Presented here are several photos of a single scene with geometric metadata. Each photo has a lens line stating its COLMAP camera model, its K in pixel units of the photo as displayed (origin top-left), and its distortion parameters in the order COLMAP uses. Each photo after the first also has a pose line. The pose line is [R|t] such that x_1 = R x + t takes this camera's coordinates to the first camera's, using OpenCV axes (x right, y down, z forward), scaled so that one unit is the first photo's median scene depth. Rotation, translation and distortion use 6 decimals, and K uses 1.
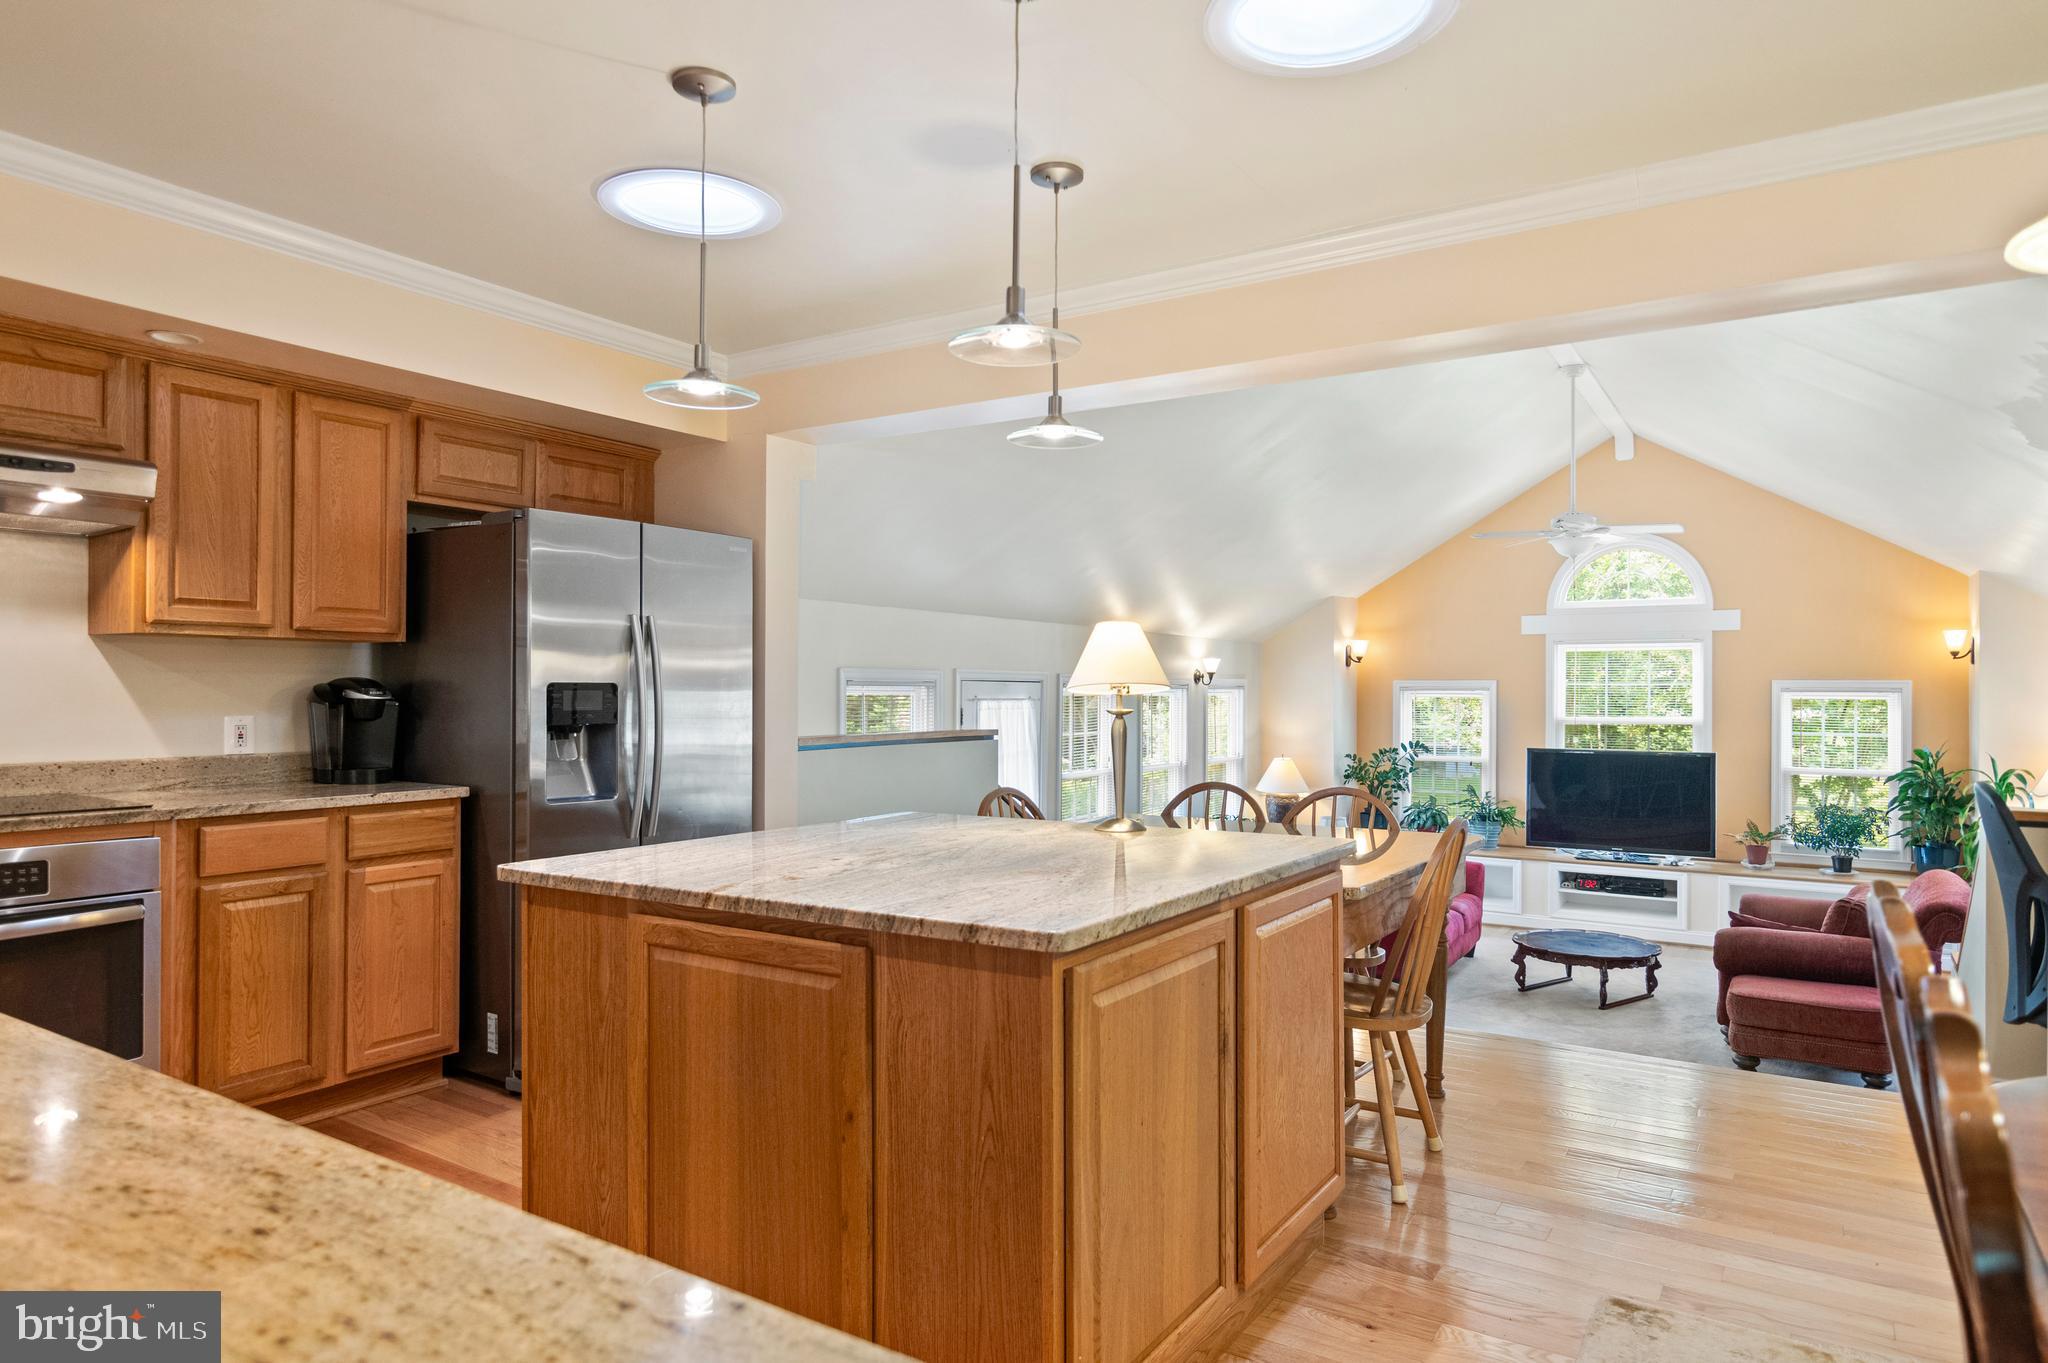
lens RADIAL K [[1245.4, 0, 1024.0], [0, 1245.4, 681.5], [0, 0, 1]] dist [0.001084, 0.000262]
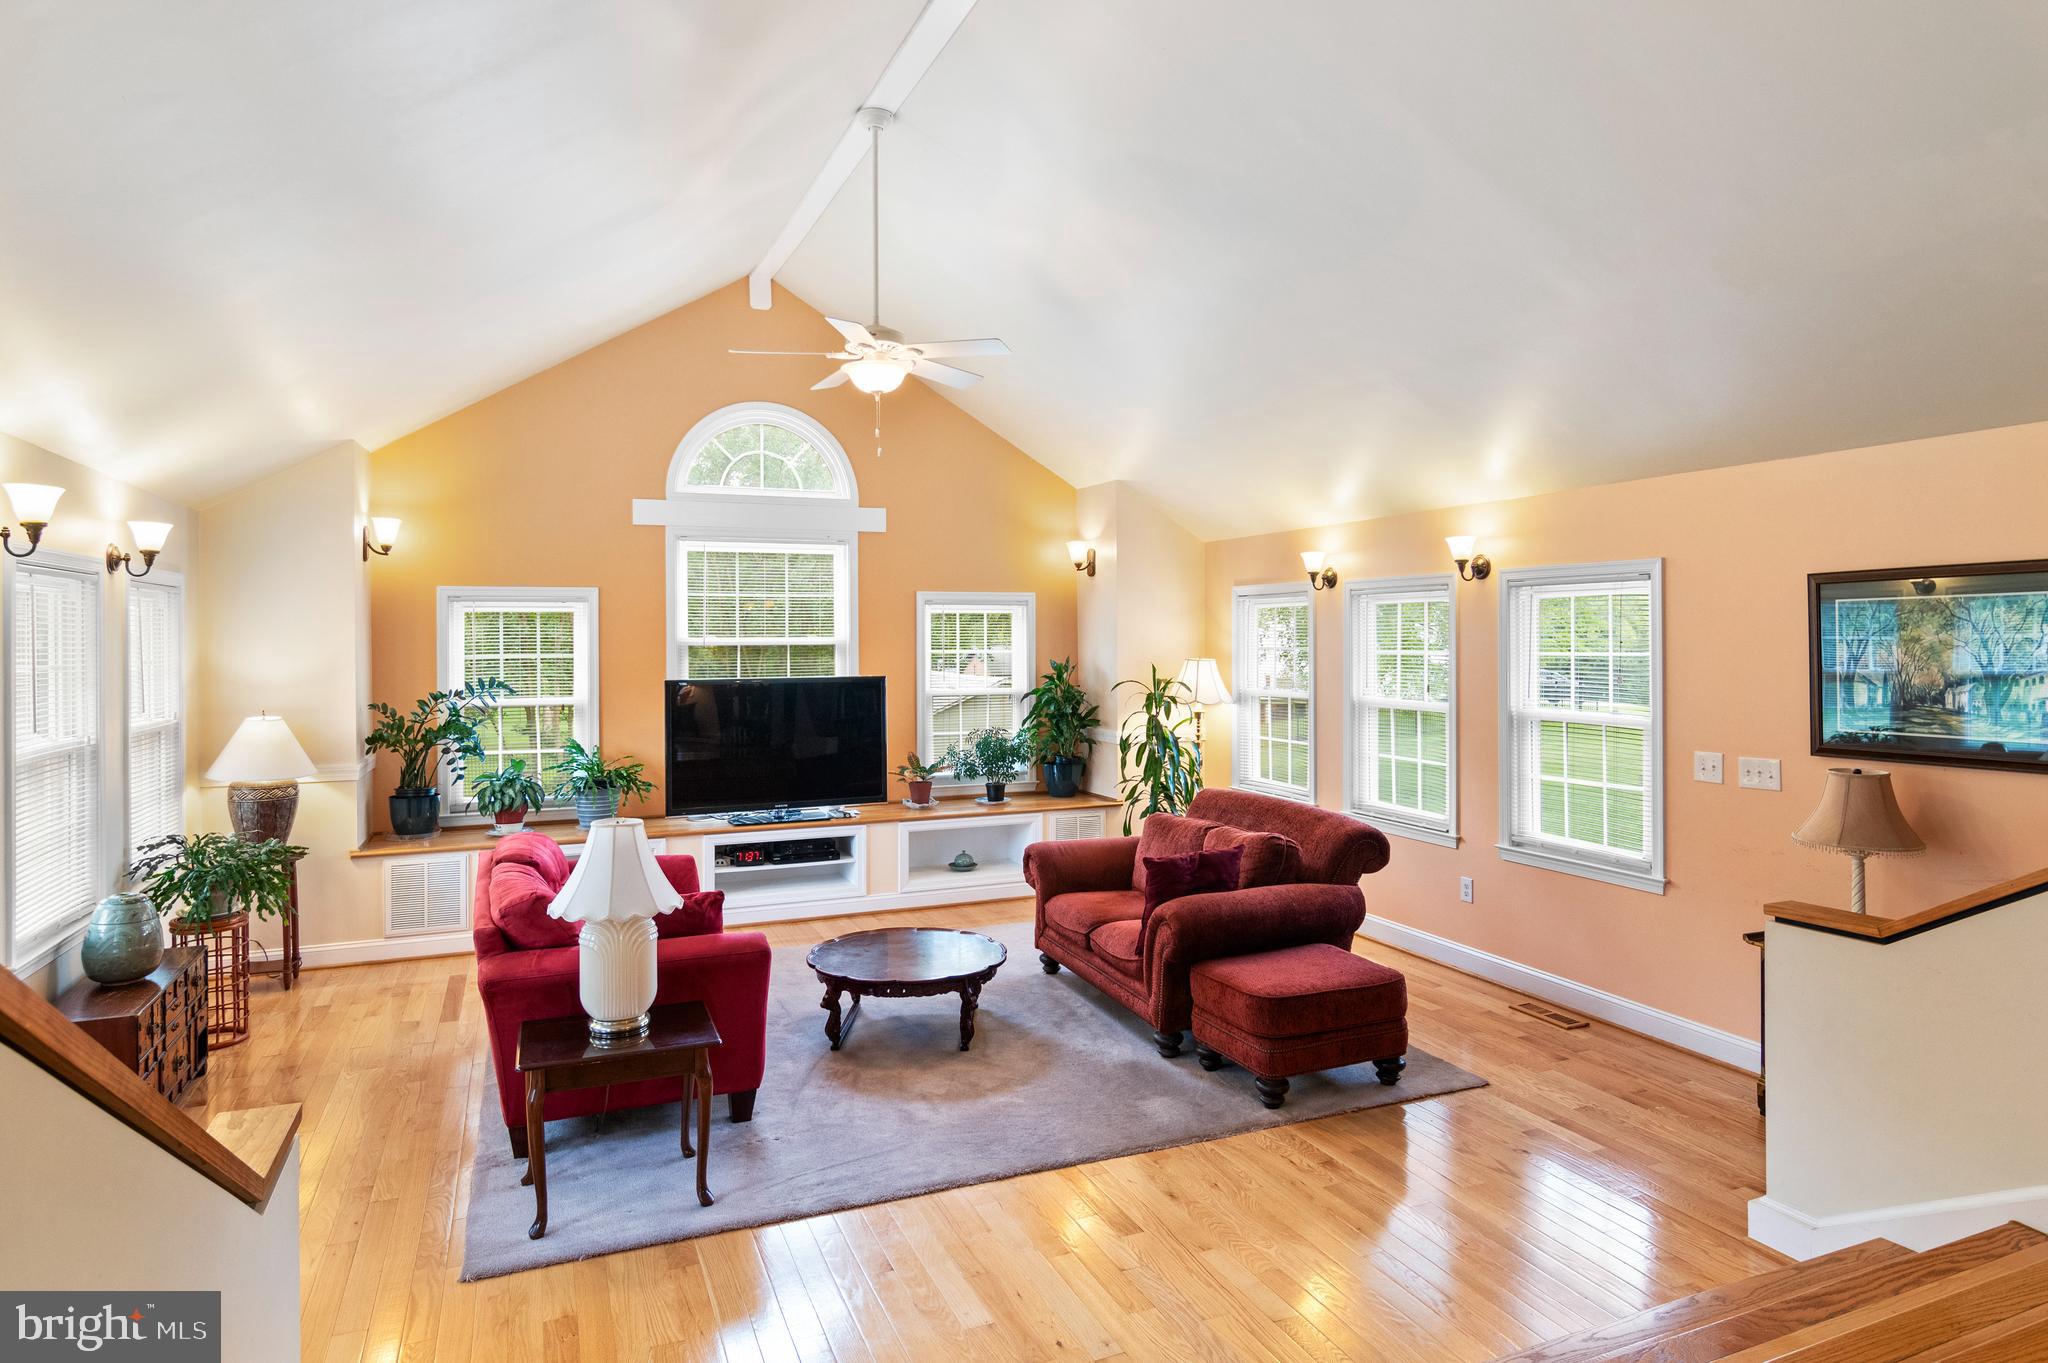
lens RADIAL K [[1165.3, 0, 1021.4], [0, 1165.3, 636.2], [0, 0, 1]] dist [-0.001695, -0.000110]
pose [[0.560617, -0.007732, 0.828039, -0.035451], [0.001290, 0.999963, 0.008464, 0.022275], [-0.828075, -0.003677, 0.560606, 0.448563]]
